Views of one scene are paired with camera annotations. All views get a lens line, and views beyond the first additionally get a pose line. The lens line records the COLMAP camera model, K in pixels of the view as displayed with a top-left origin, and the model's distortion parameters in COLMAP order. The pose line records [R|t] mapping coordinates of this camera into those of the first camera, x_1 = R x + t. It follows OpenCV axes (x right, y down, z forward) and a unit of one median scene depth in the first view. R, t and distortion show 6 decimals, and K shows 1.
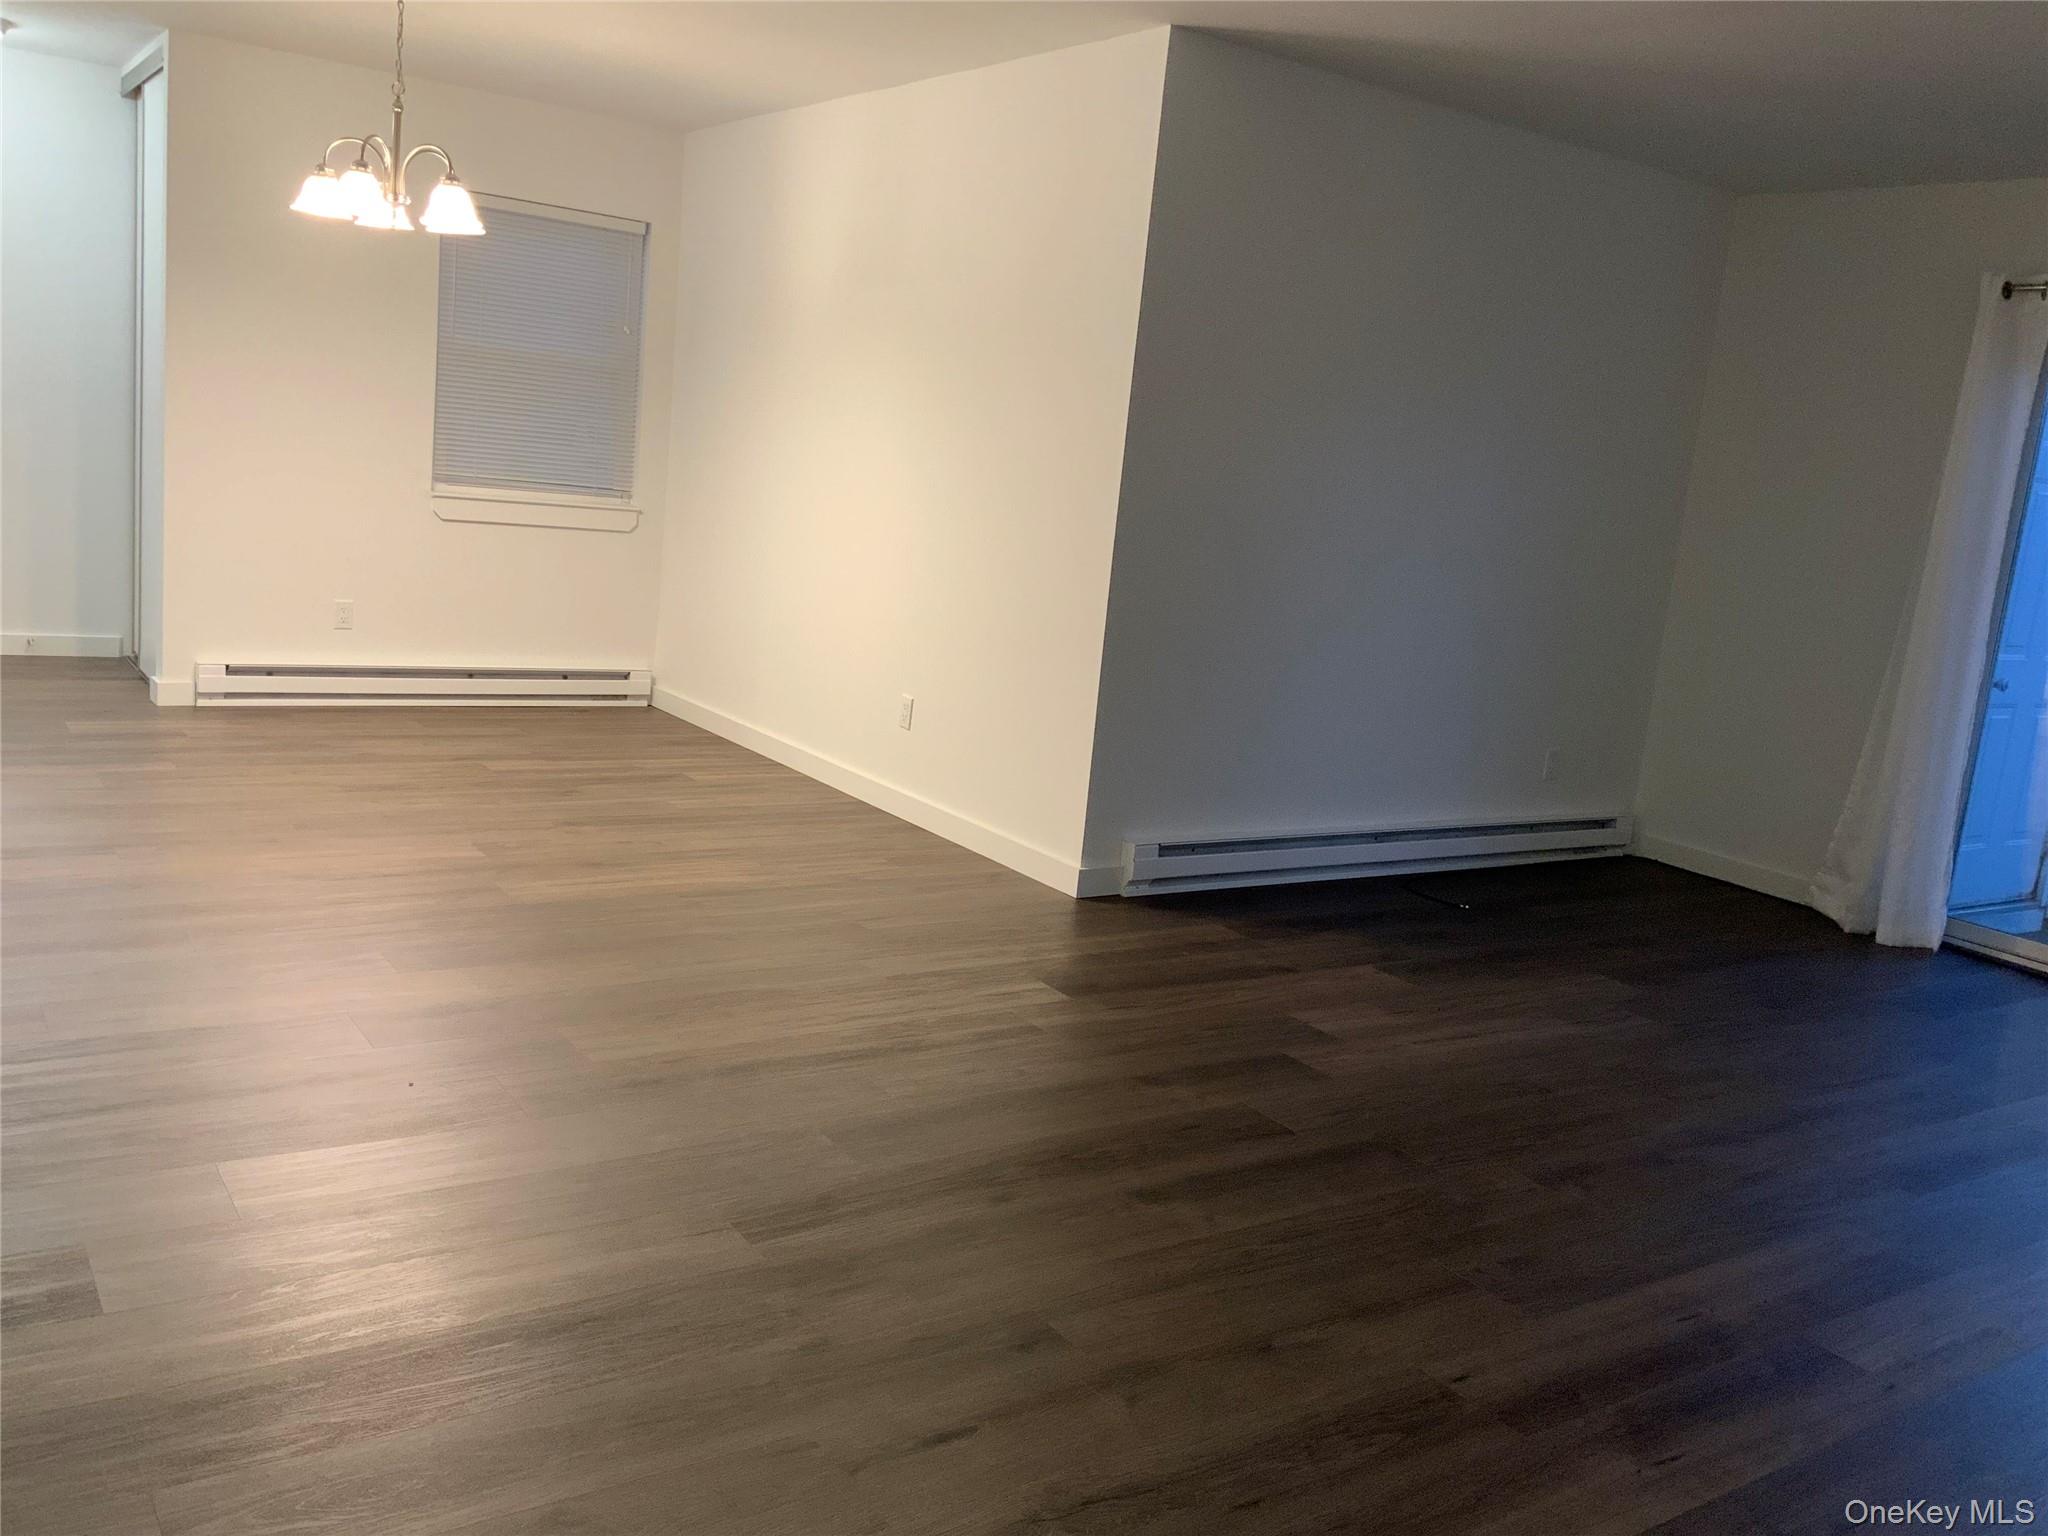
lens RADIAL K [[1696.1, 0, 1044.0], [0, 1696.1, 766.1], [0, 0, 1]] dist [0.045874, -0.003707]
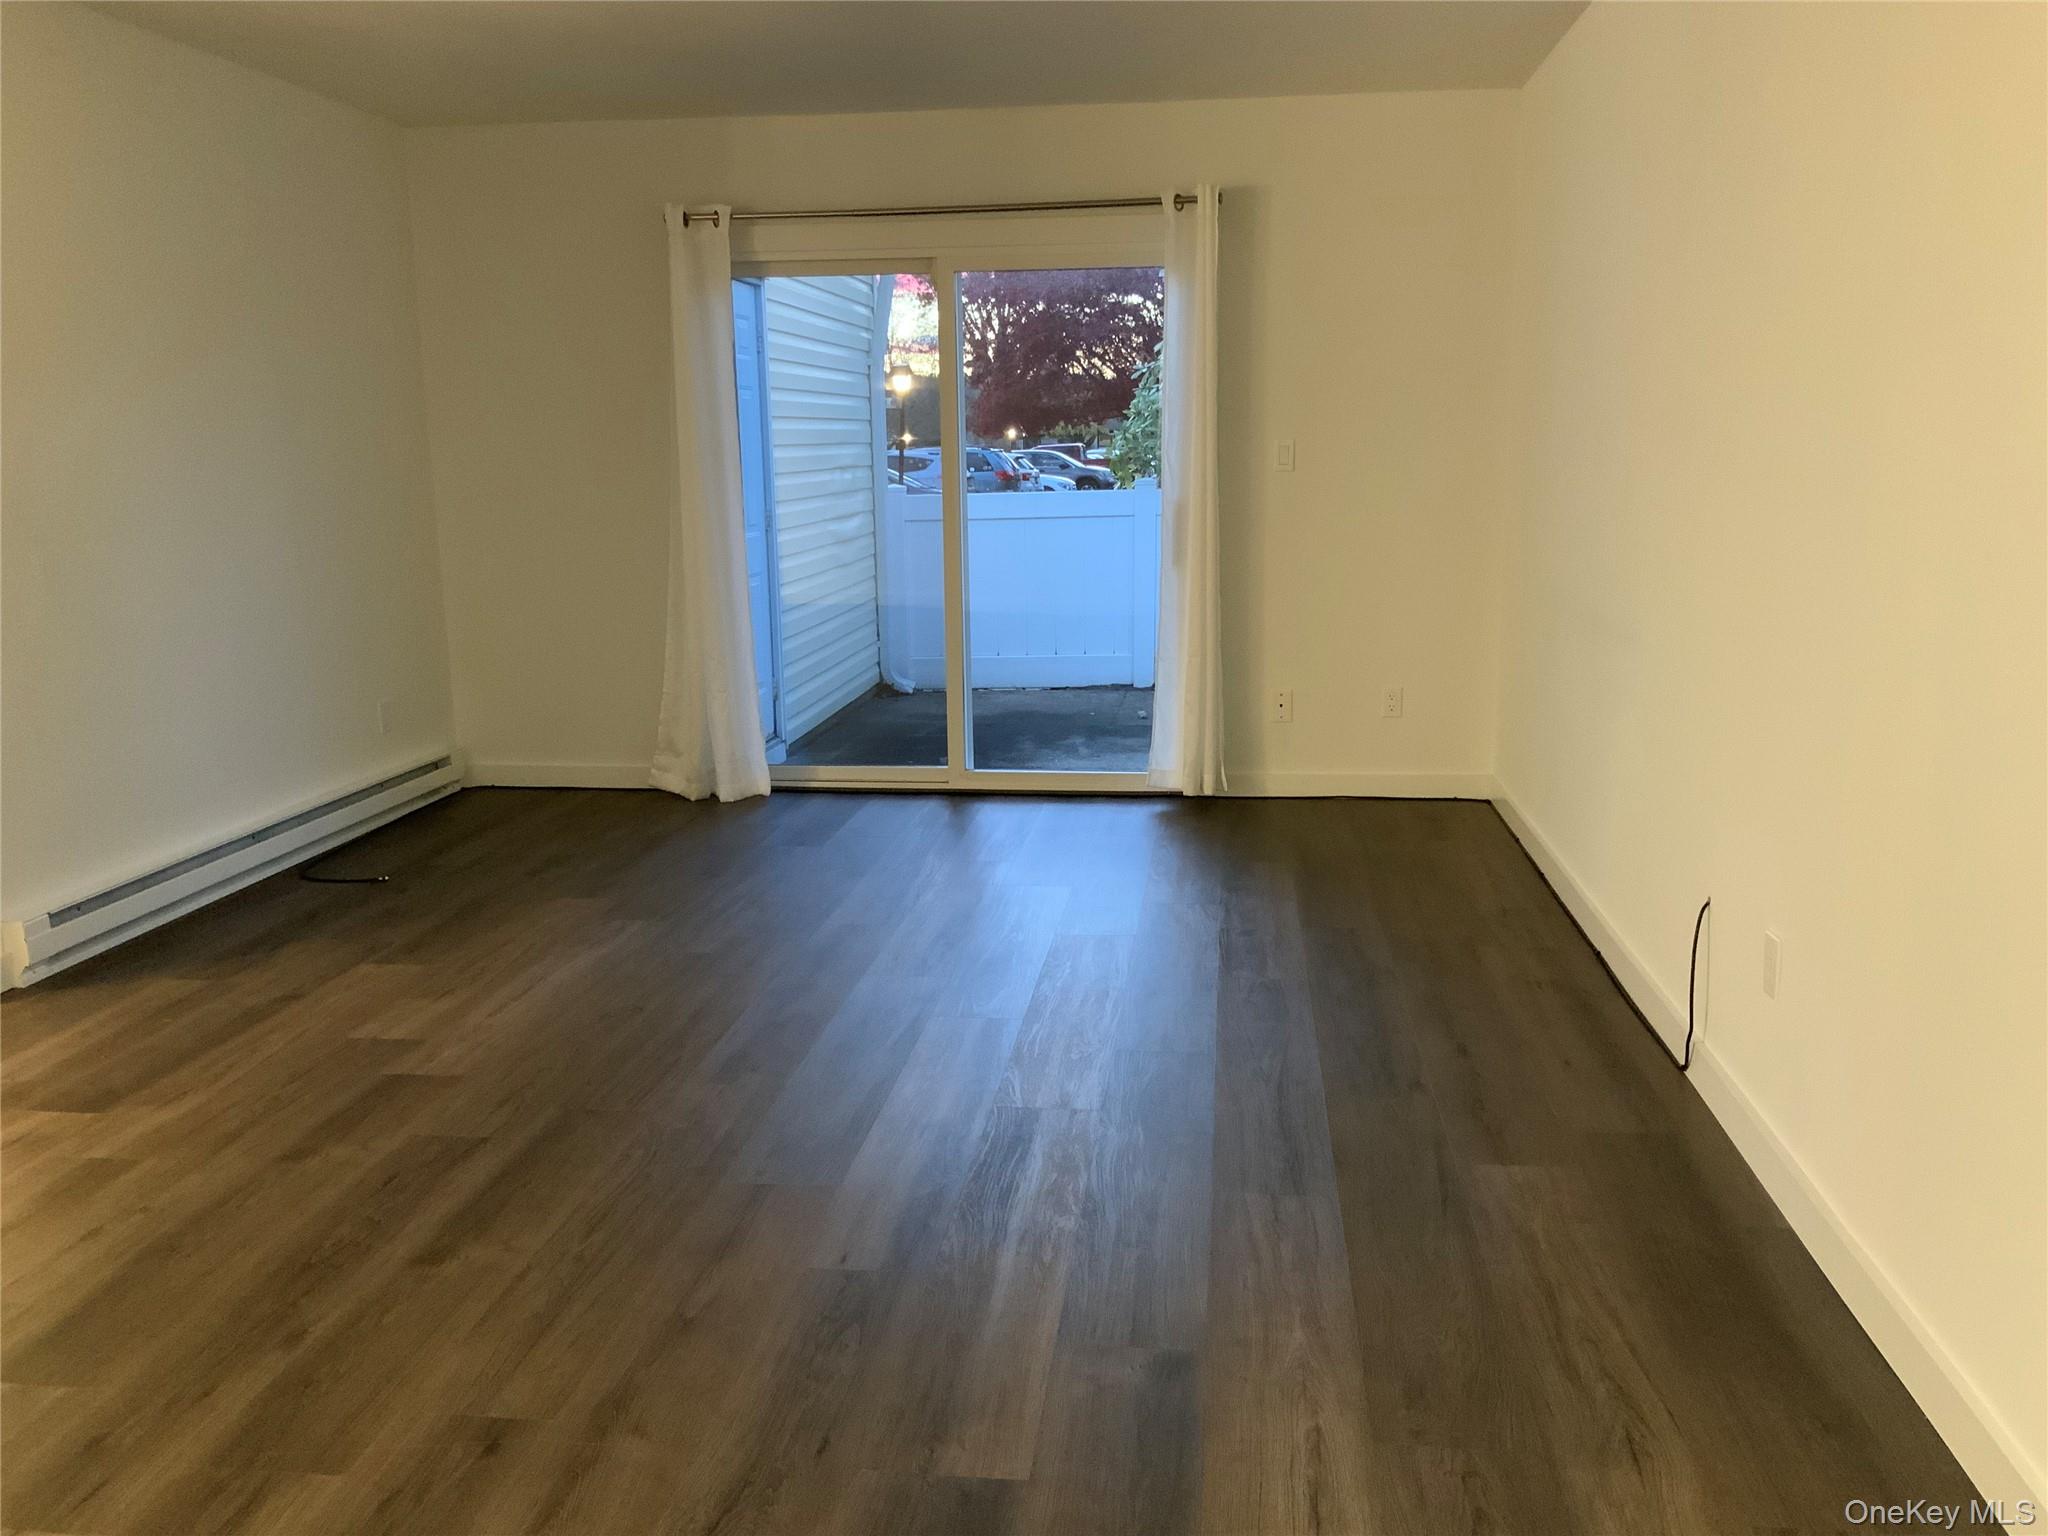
lens RADIAL K [[1696.1, 0, 1044.0], [0, 1696.1, 766.1], [0, 0, 1]] dist [0.045874, -0.003707]
pose [[0.652084, -0.248135, 0.716390, -0.208058], [0.215113, 0.966645, 0.139012, -0.036344], [-0.726989, 0.063458, 0.683711, 0.088602]]
